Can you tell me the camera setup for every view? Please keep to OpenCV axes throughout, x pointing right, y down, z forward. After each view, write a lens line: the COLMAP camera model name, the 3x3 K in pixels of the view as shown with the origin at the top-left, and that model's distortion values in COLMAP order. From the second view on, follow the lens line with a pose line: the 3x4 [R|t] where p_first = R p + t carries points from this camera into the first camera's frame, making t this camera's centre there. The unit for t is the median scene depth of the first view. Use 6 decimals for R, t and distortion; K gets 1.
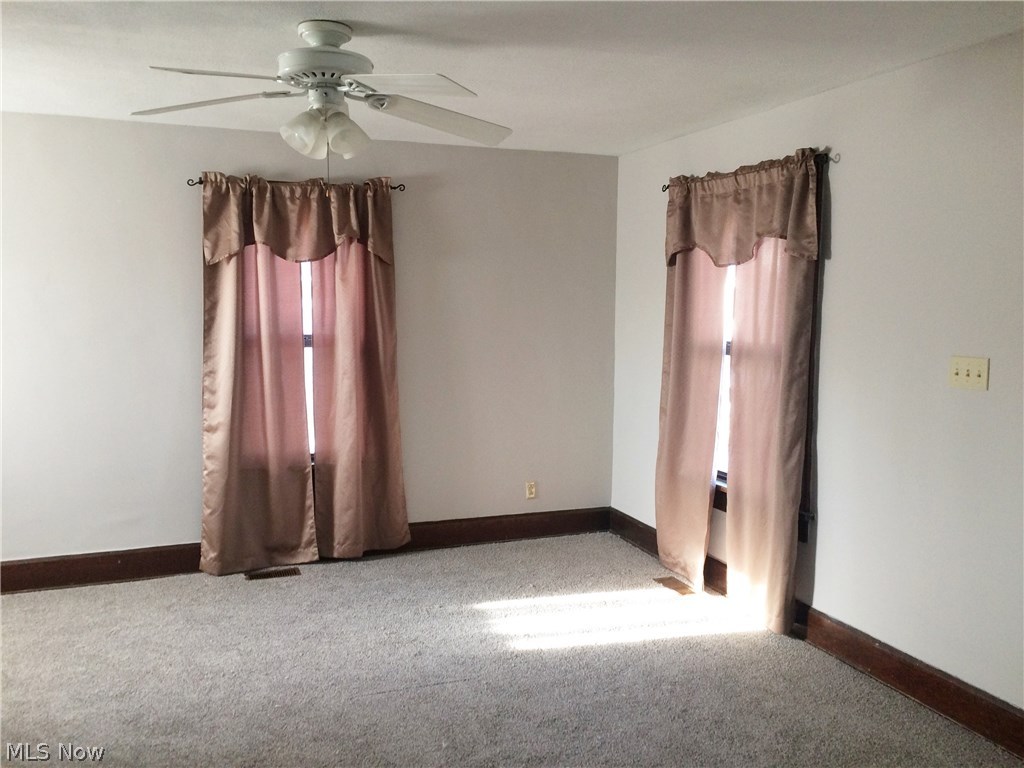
lens RADIAL K [[889.5, 0, 513.4], [0, 889.5, 384.0], [0, 0, 1]] dist [0.065771, -0.048934]
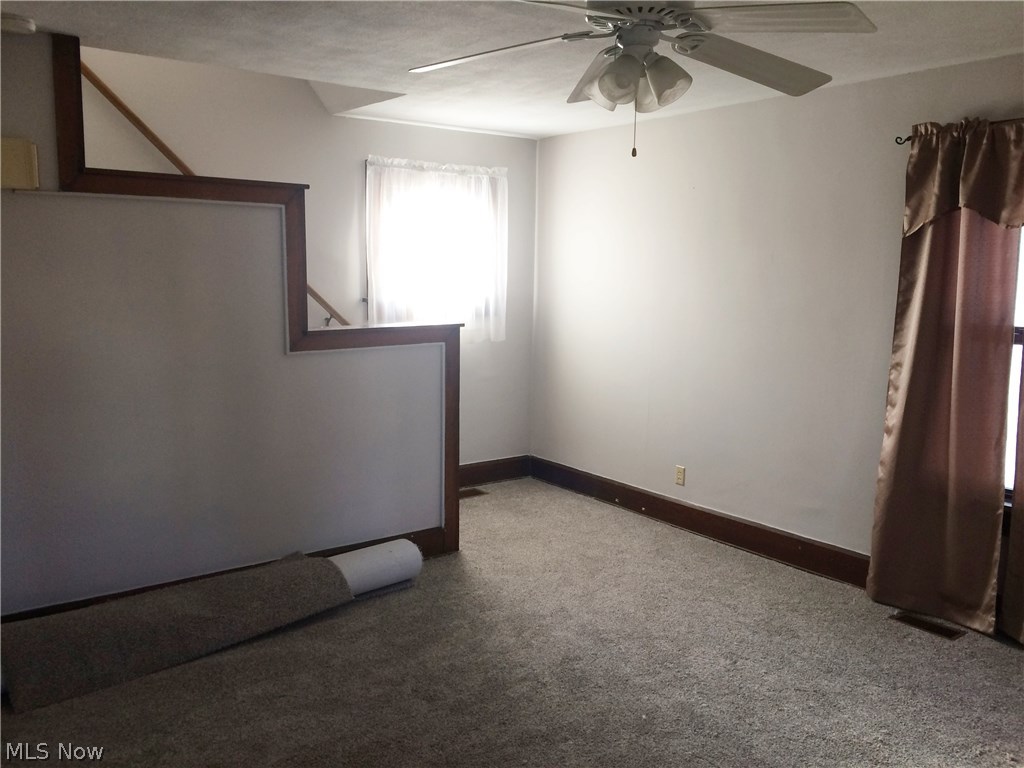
lens RADIAL K [[889.5, 0, 513.1], [0, 889.5, 385.2], [0, 0, 1]] dist [0.065771, -0.048934]
pose [[0.251539, 0.124148, -0.959852, 0.389257], [-0.107851, 0.989158, 0.099675, -0.039404], [0.961819, 0.078449, 0.262201, 0.430287]]
